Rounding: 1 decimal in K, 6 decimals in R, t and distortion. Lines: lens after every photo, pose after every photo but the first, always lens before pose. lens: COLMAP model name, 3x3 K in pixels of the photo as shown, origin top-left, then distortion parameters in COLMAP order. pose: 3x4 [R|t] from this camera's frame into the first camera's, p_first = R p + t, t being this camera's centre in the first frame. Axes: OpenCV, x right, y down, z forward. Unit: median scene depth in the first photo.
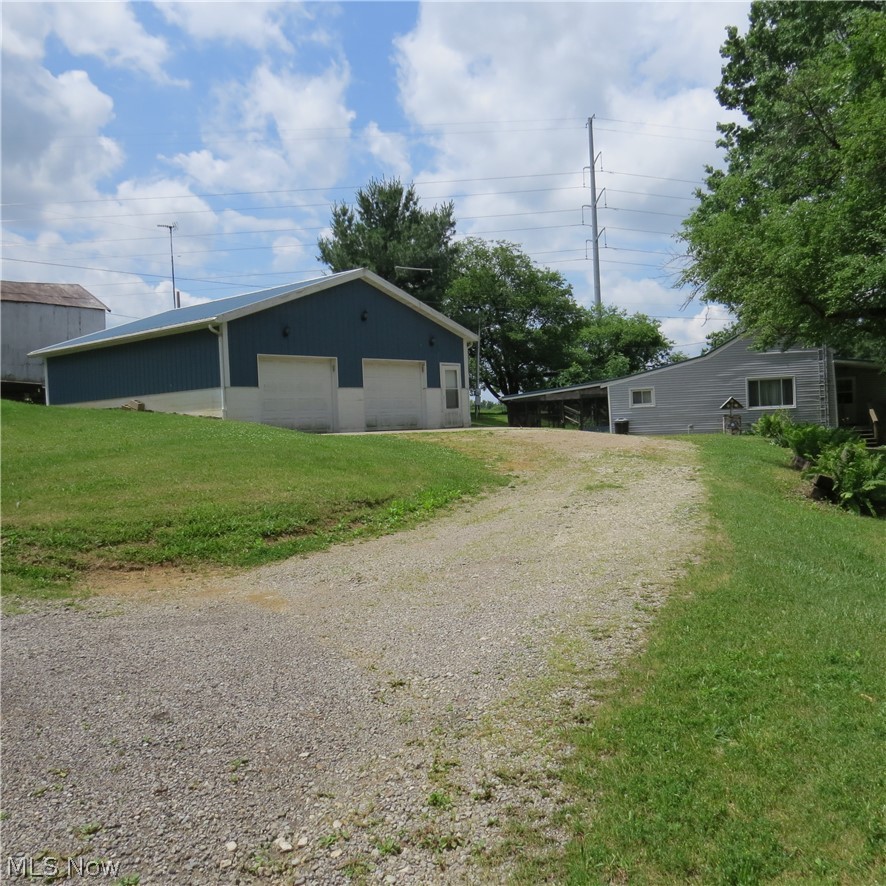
lens RADIAL K [[929.8, 0, 443.0], [0, 929.8, 443.0], [0, 0, 1]] dist [-0.018418, -0.010348]
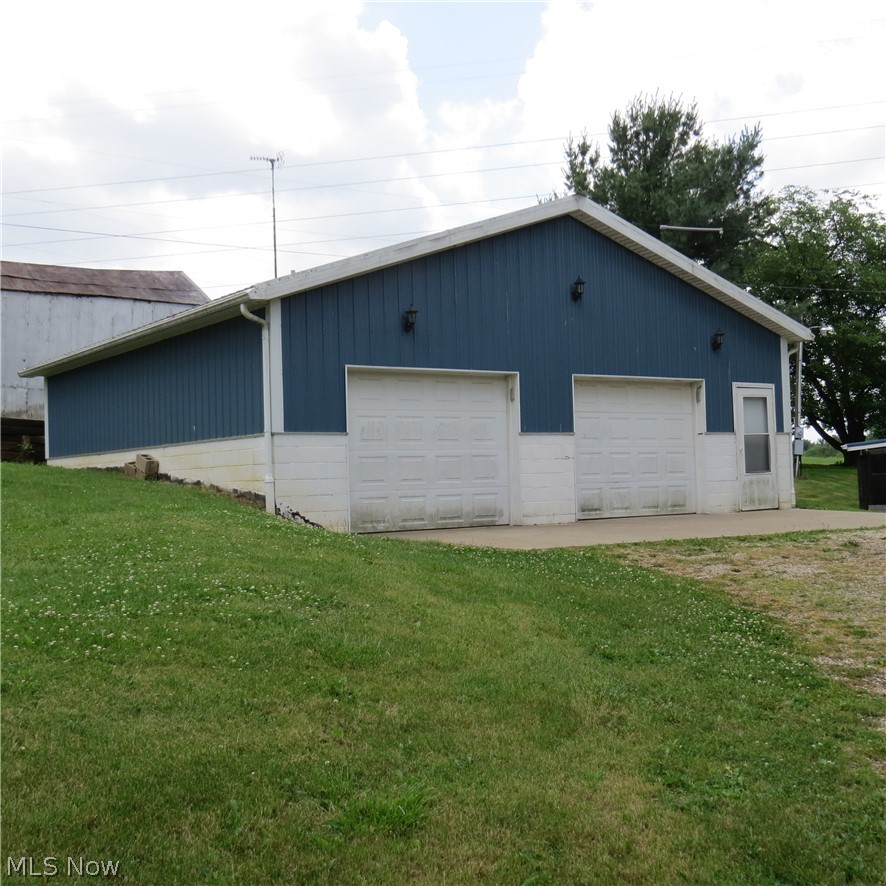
lens RADIAL K [[1206.8, 0, 443.0], [0, 1206.8, 443.0], [0, 0, 1]] dist [-0.077684, -0.047051]
pose [[0.969806, 0.006599, -0.243789, 0.002607], [-0.016493, 0.999120, -0.038563, -0.022045], [0.243320, 0.041419, 0.969061, 0.280525]]
